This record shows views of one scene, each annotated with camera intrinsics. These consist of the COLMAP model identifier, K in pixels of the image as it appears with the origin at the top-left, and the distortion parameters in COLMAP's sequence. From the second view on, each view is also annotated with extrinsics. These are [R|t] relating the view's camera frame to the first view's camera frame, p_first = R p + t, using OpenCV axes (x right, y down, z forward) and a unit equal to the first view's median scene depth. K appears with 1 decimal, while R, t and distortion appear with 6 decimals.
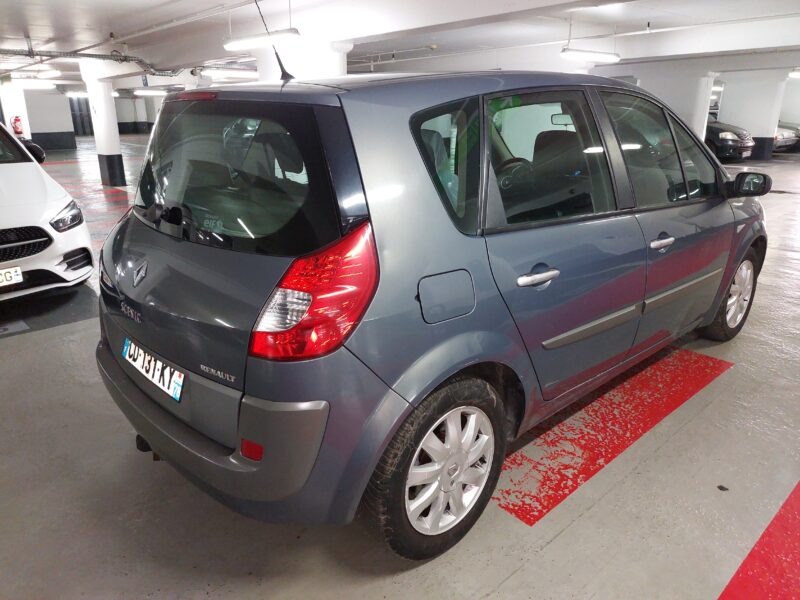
lens RADIAL K [[575.8, 0, 415.5], [0, 575.8, 299.8], [0, 0, 1]] dist [0.000437, -0.001321]
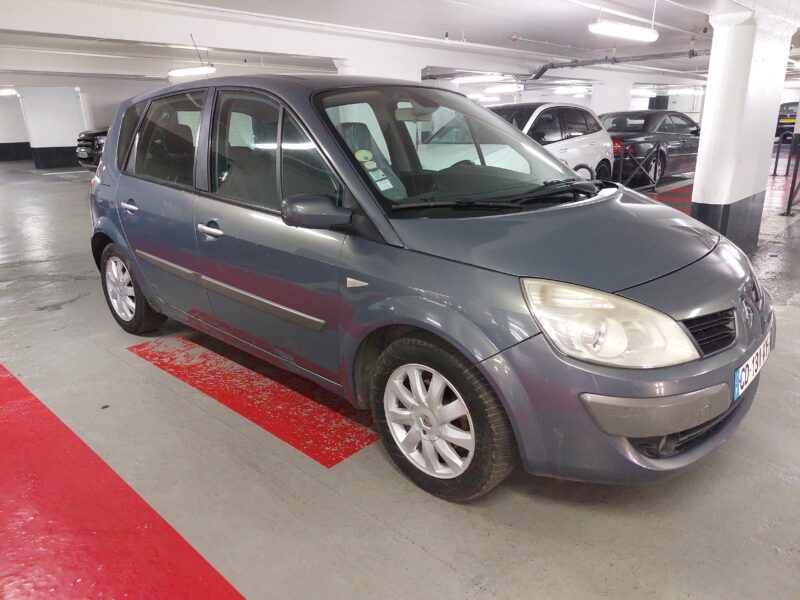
lens RADIAL K [[575.8, 0, 415.5], [0, 575.8, 299.8], [0, 0, 1]] dist [0.000437, -0.001321]
pose [[0.081109, 0.310371, -0.947149, 1.525411], [-0.302485, 0.913126, 0.273319, -0.392028], [0.949697, 0.264330, 0.167945, 1.220987]]
